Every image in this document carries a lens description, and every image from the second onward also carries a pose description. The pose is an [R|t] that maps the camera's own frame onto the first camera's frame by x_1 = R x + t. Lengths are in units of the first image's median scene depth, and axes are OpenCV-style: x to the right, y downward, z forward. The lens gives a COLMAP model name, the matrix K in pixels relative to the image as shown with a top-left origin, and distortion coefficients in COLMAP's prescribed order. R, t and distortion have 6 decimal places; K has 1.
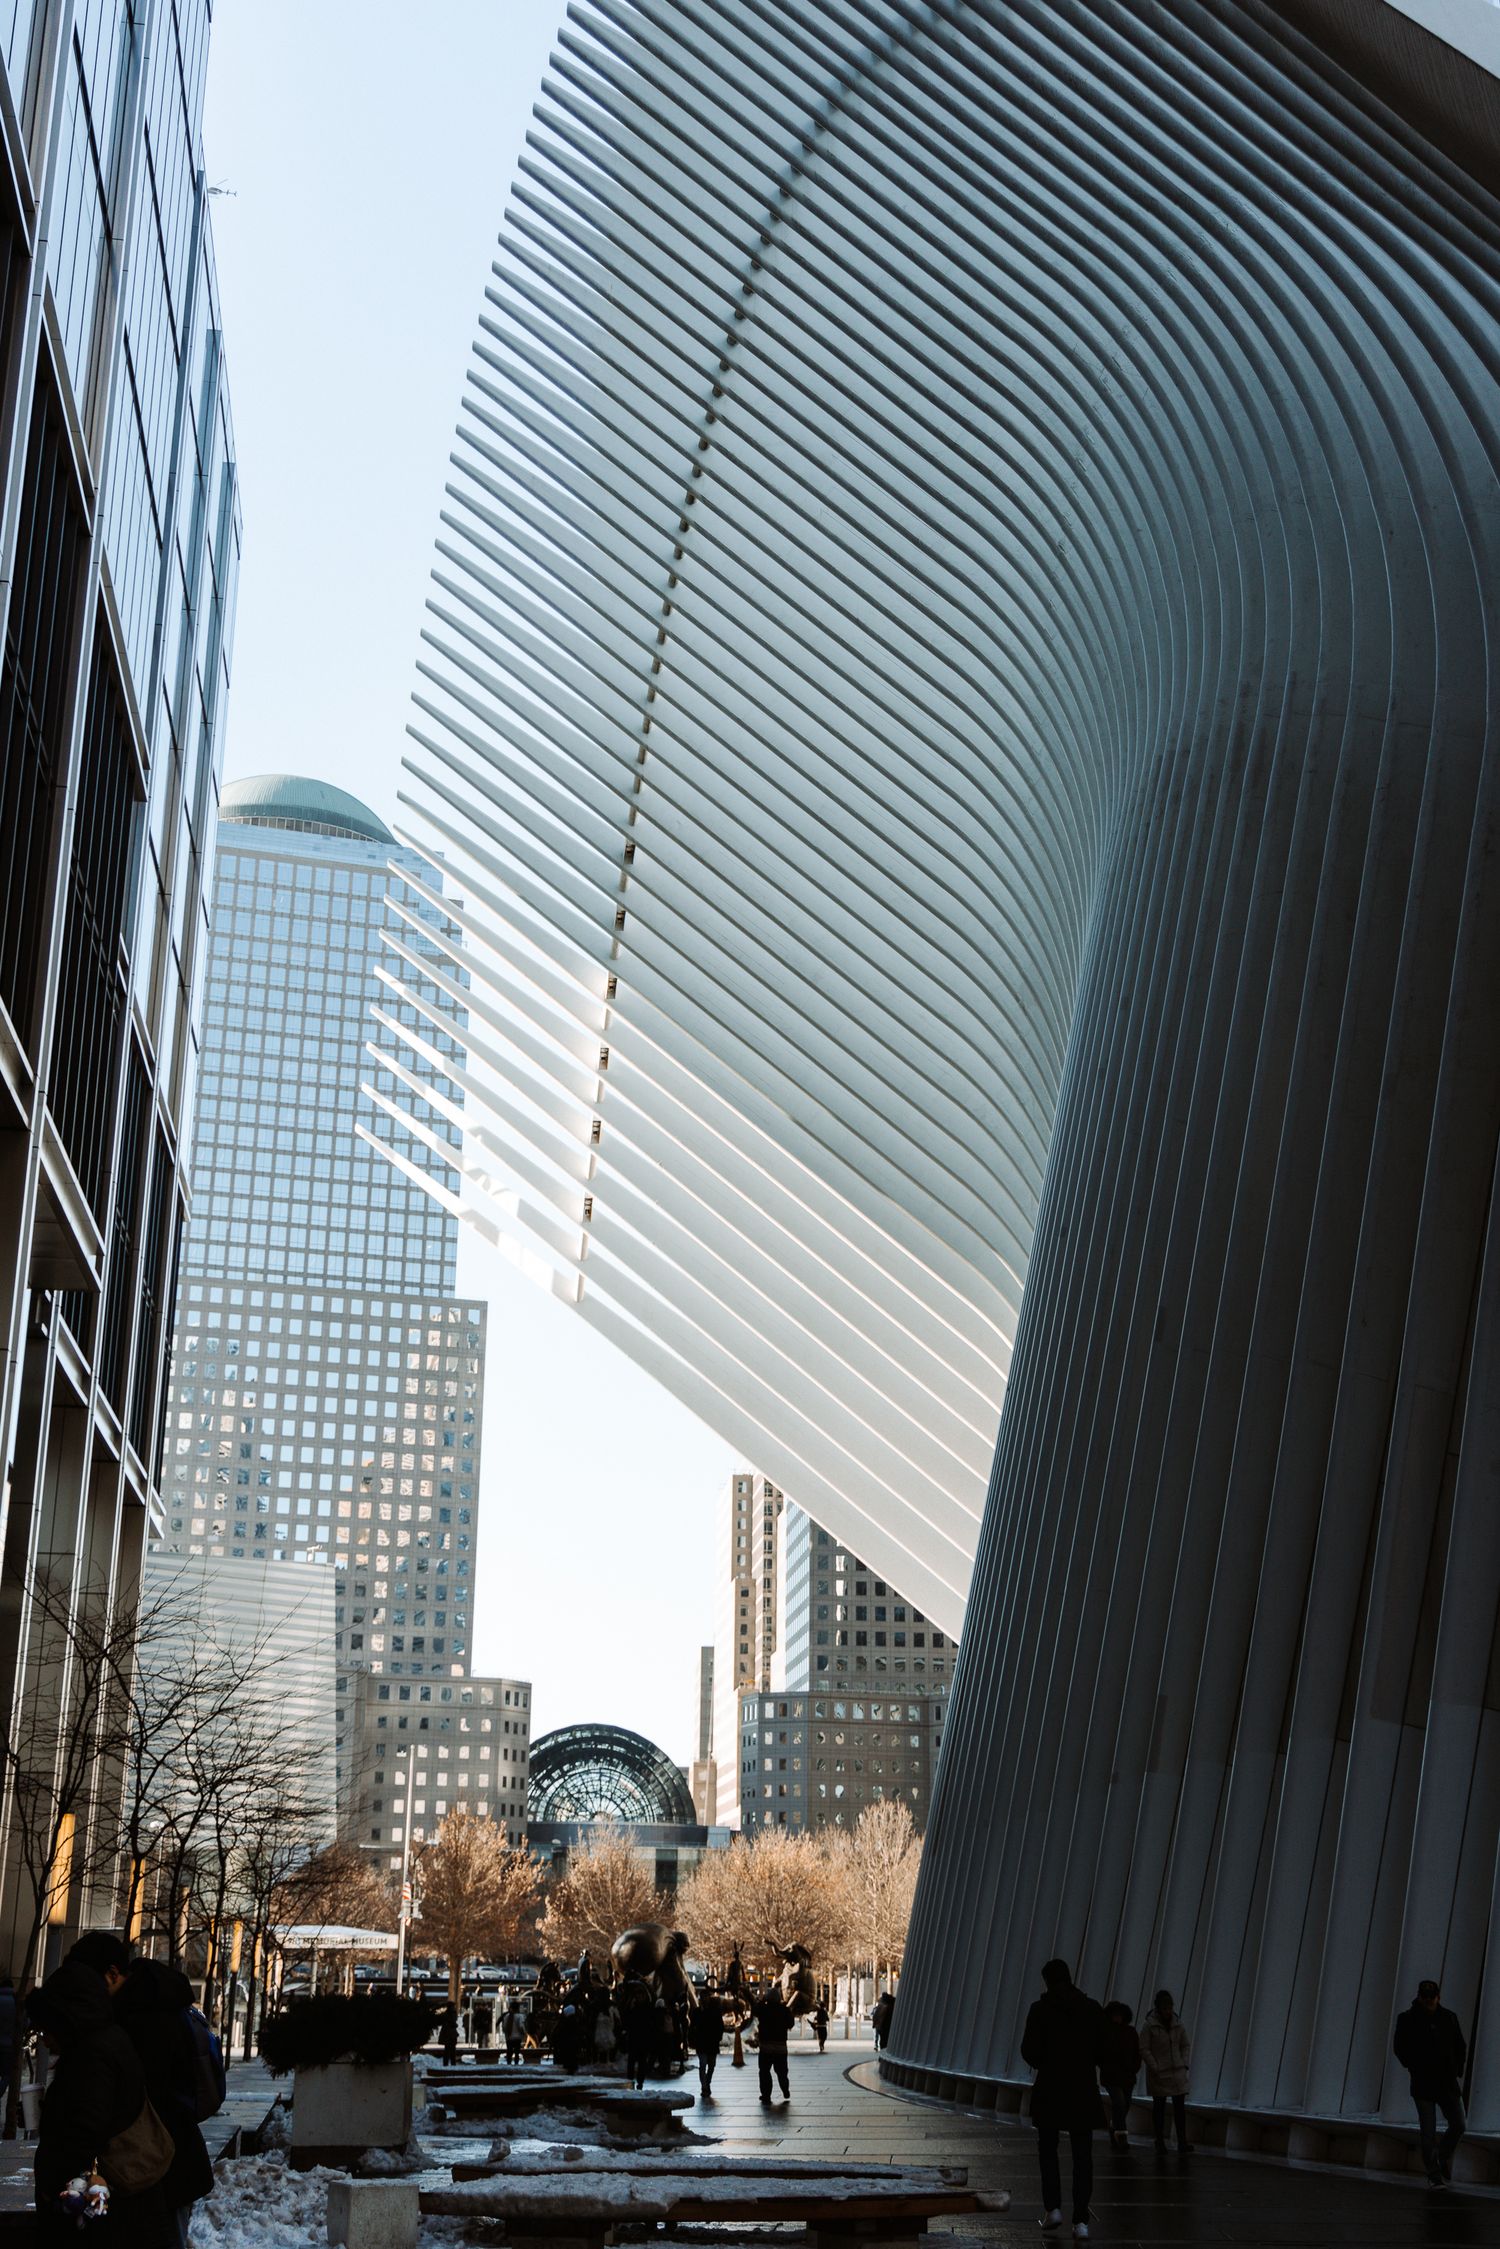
lens RADIAL K [[2482.6, 0, 750.0], [0, 2482.6, 1124.5], [0, 0, 1]] dist [0.071361, -0.007763]
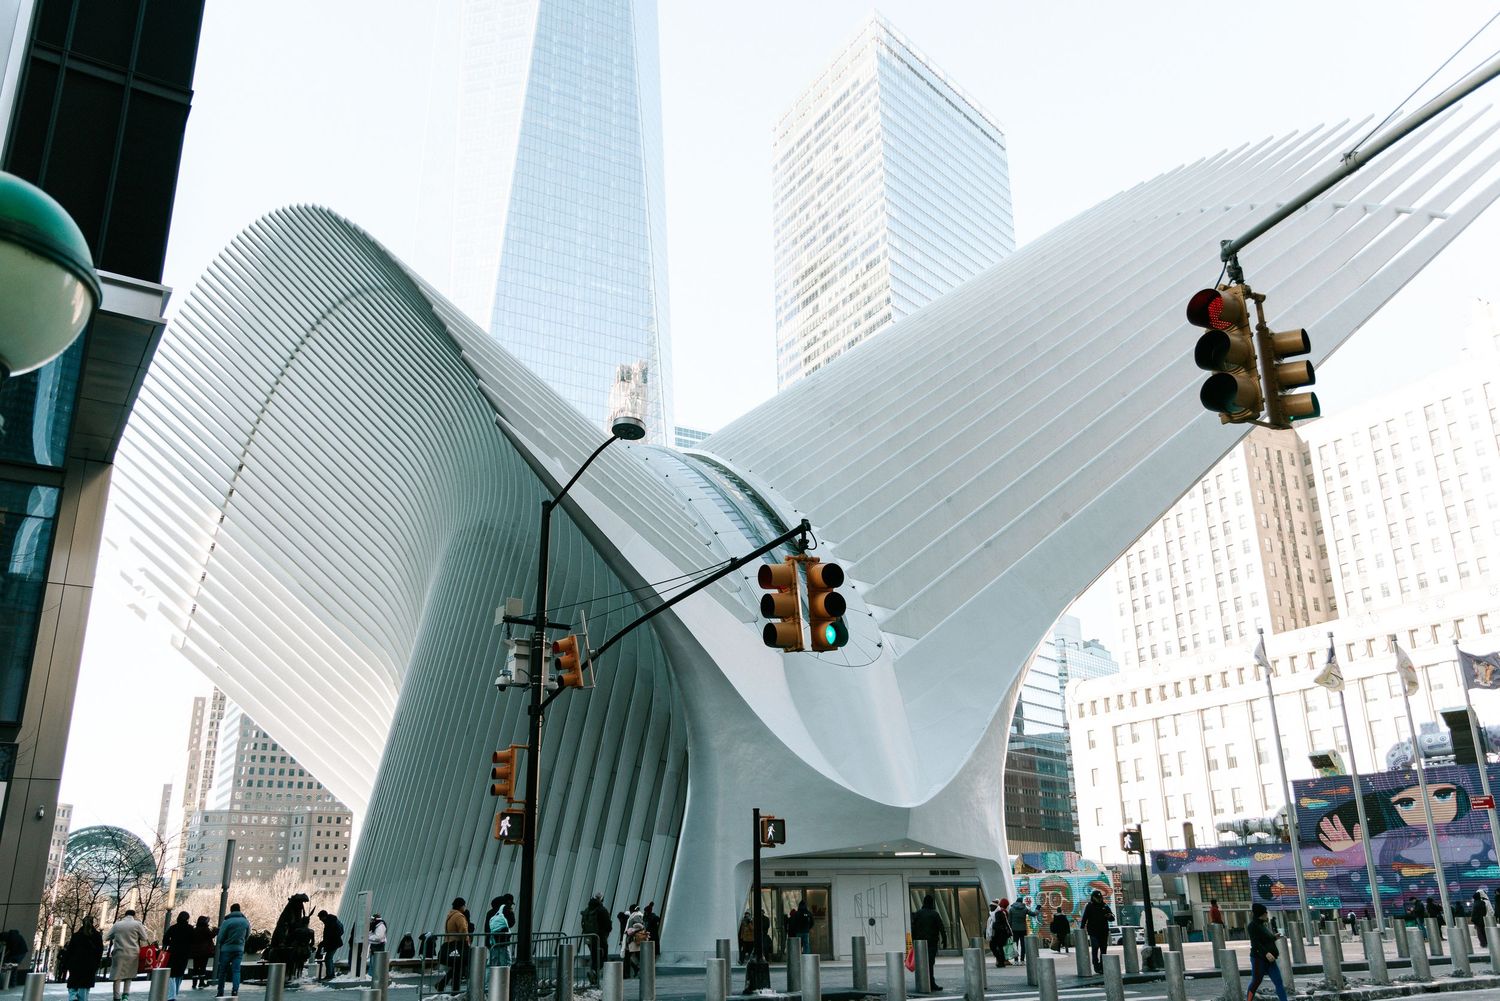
lens RADIAL K [[1209.3, 0, 750.0], [0, 1209.3, 500.5], [0, 0, 1]] dist [-0.001932, 0.005213]
pose [[0.907299, 0.108790, 0.406168, -0.018215], [-0.099509, 0.994065, -0.043971, -0.019057], [-0.408541, -0.000522, 0.912740, -0.061322]]
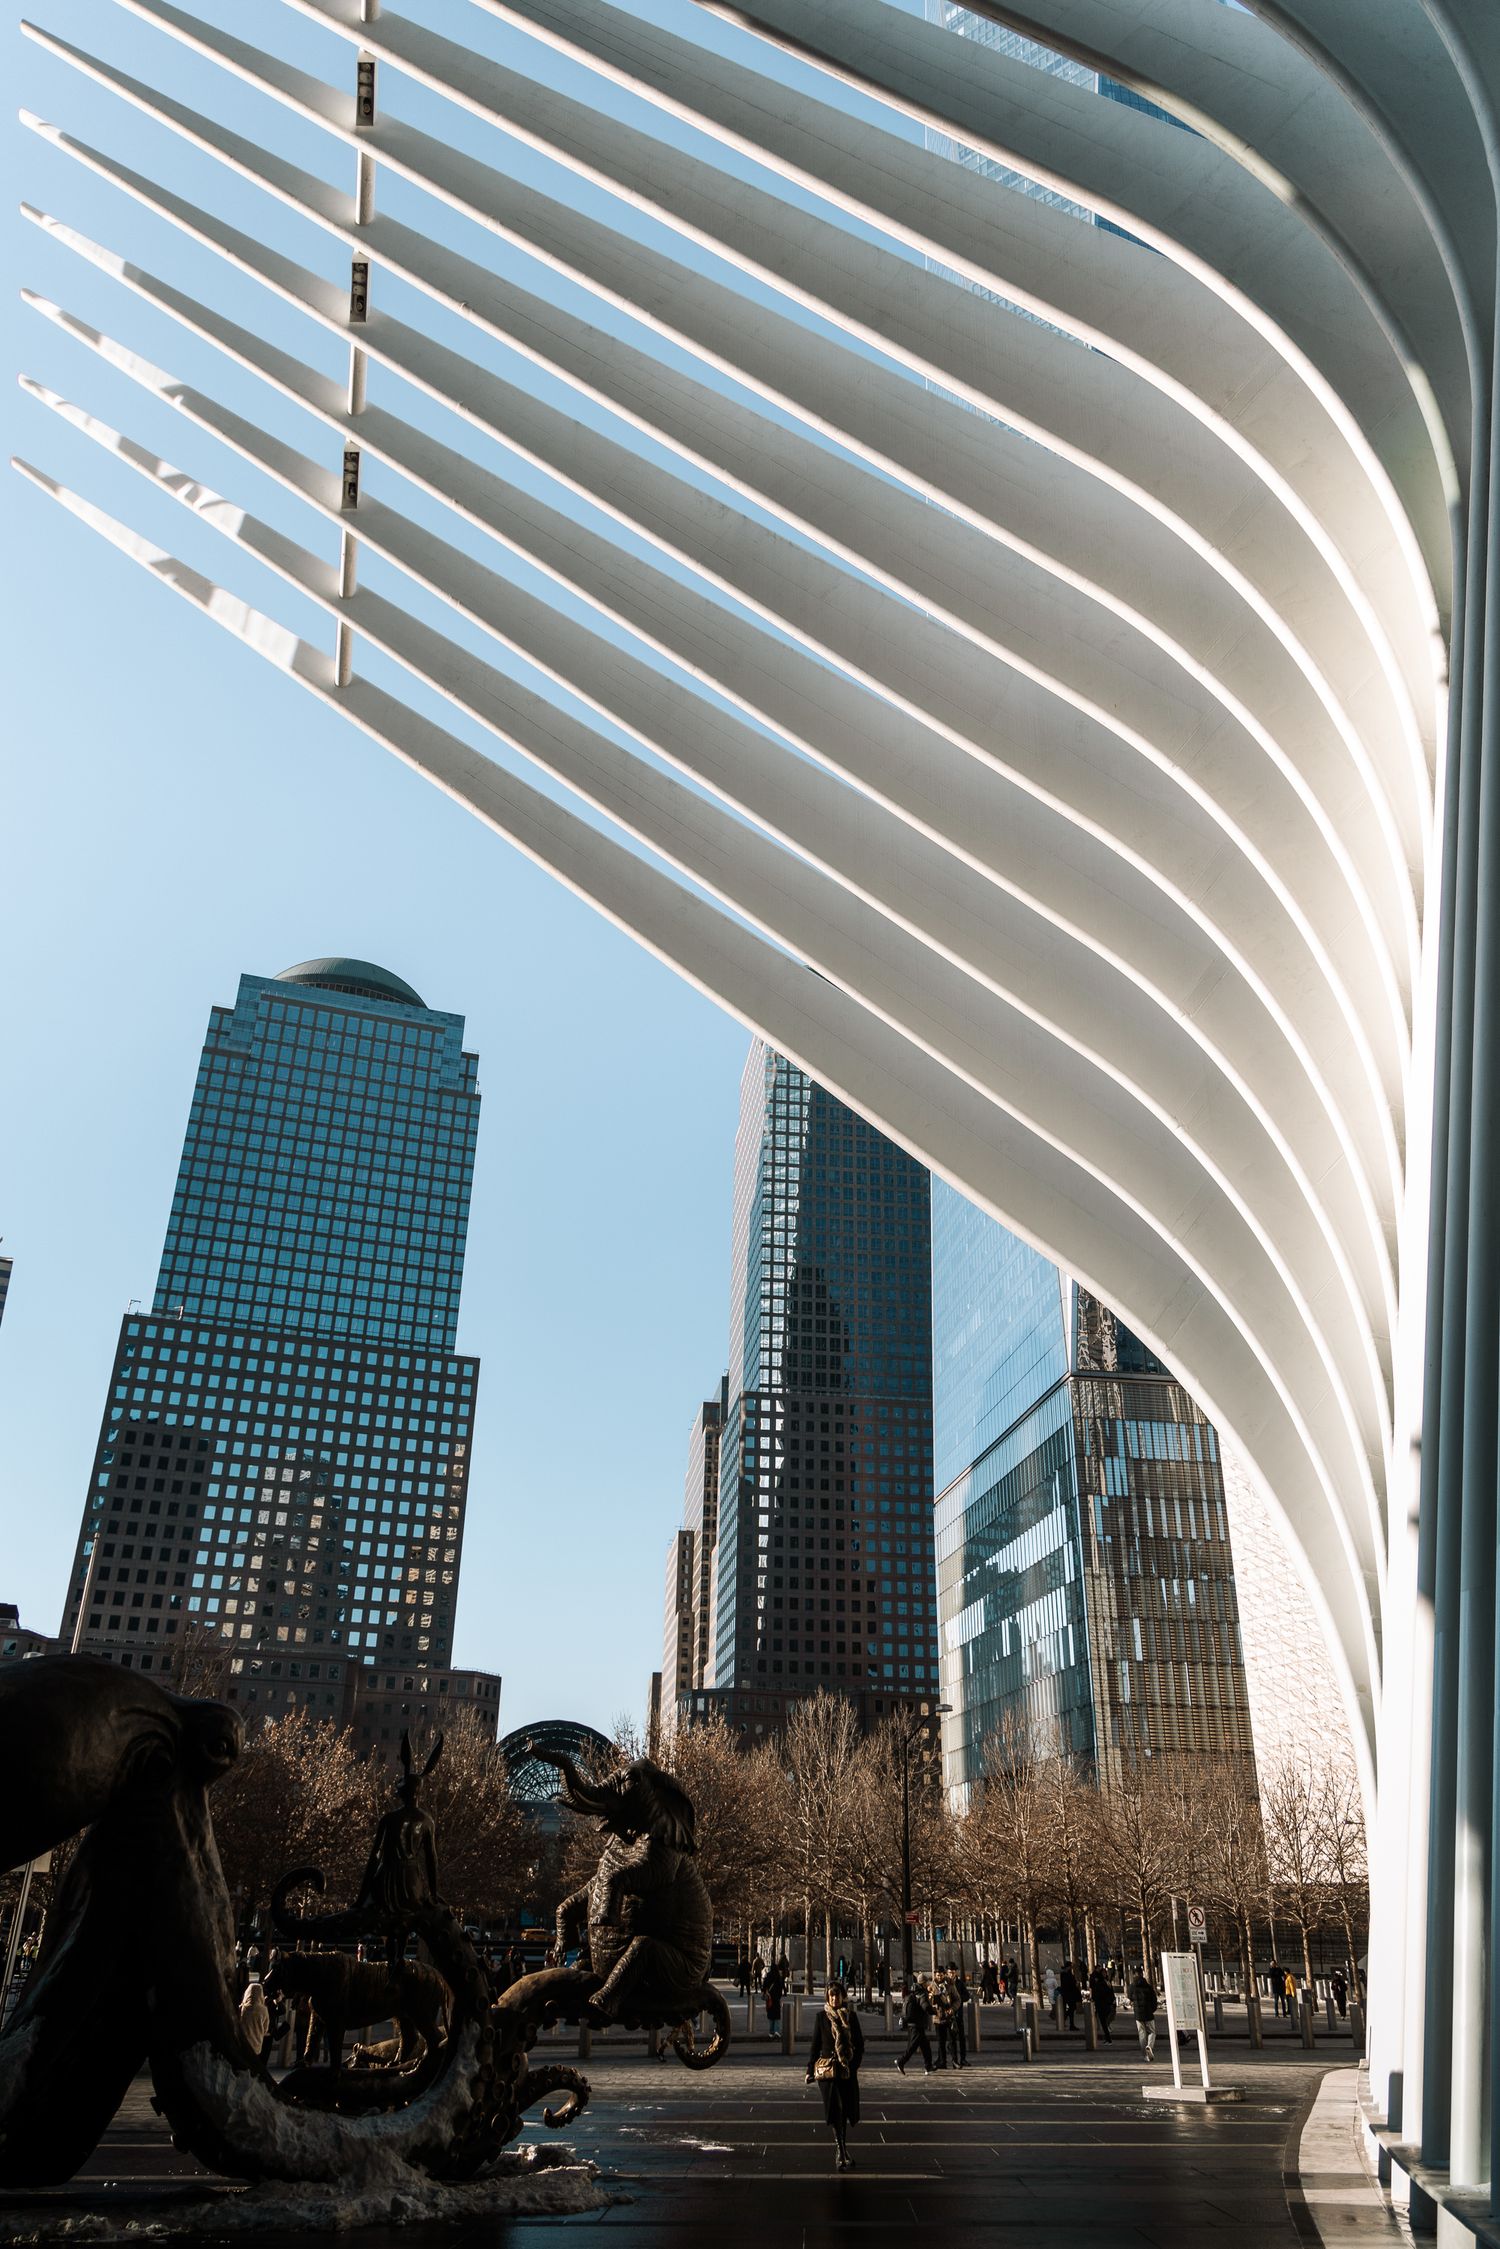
lens RADIAL K [[1609.9, 0, 750.0], [0, 1609.9, 1124.5], [0, 0, 1]] dist [0.027396, 0.000084]
pose [[0.999421, 0.023023, 0.025050, 0.005628], [-0.019306, 0.990014, -0.139639, 0.065213], [-0.028015, 0.139075, 0.989886, 0.187270]]
